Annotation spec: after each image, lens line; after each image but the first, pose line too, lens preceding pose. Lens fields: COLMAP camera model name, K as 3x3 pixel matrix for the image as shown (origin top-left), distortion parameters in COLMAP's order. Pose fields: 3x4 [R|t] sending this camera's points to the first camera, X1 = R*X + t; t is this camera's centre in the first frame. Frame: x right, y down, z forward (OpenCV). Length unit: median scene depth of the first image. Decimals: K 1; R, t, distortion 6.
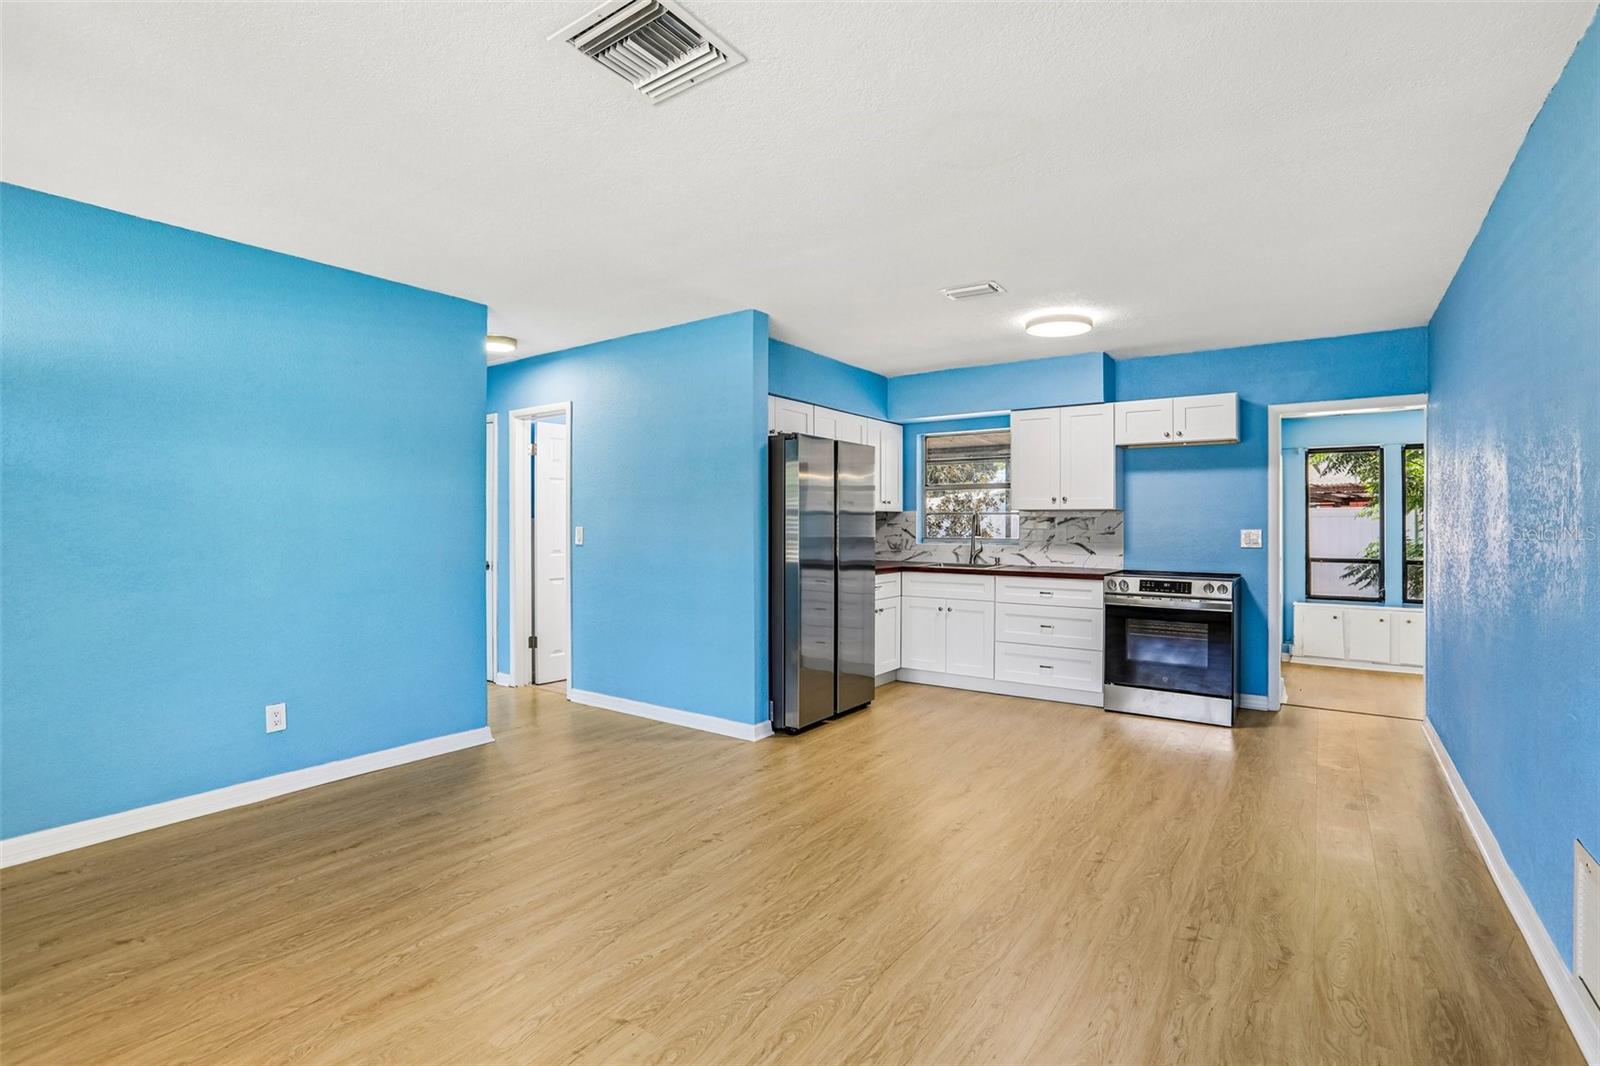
lens RADIAL K [[725.8, 0, 800.0], [0, 725.8, 533.0], [0, 0, 1]] dist [-0.027453, 0.000080]
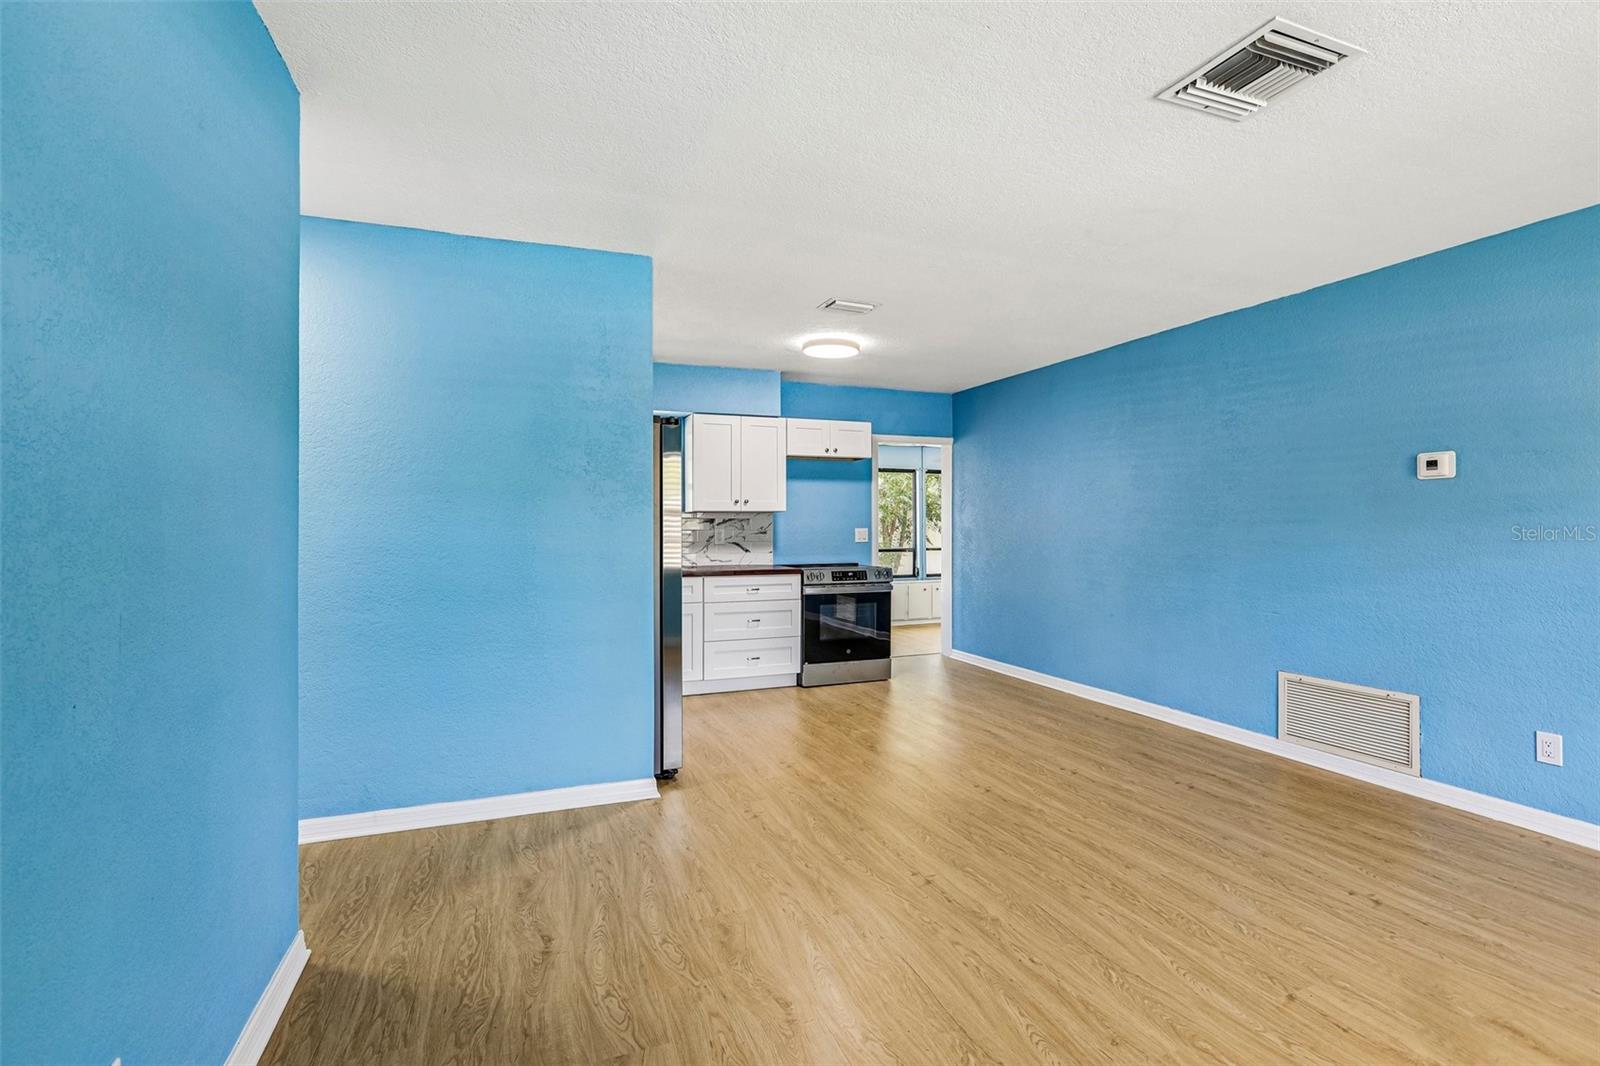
lens RADIAL K [[725.8, 0, 800.0], [0, 725.8, 533.0], [0, 0, 1]] dist [-0.027453, 0.000080]
pose [[0.560854, -0.009434, 0.827861, -0.518627], [0.016206, 0.999869, 0.000415, 0.001059], [-0.827756, 0.013184, 0.560933, 0.352094]]
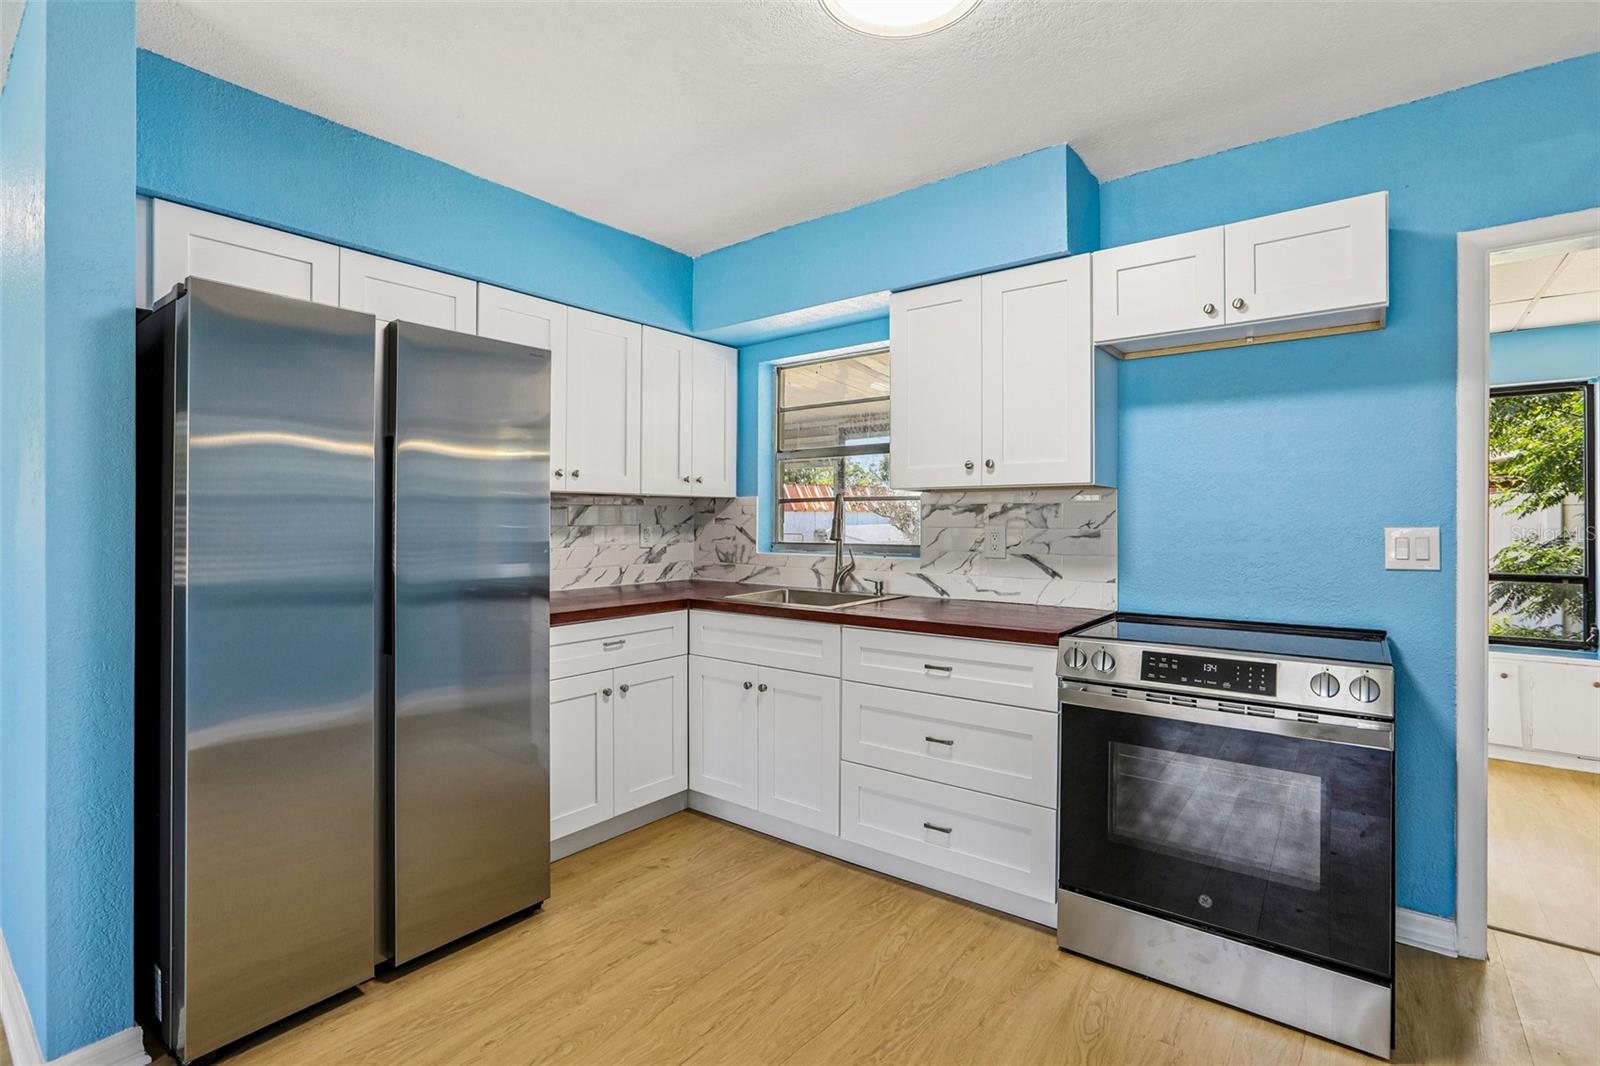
lens RADIAL K [[757.6, 0, 767.7], [0, 757.6, 528.9], [0, 0, 1]] dist [-0.021289, 0.000304]
pose [[0.998017, -0.002450, -0.062893, 0.268960], [0.002347, 0.999996, -0.001702, -0.004141], [0.062897, 0.001551, 0.998019, 0.526724]]
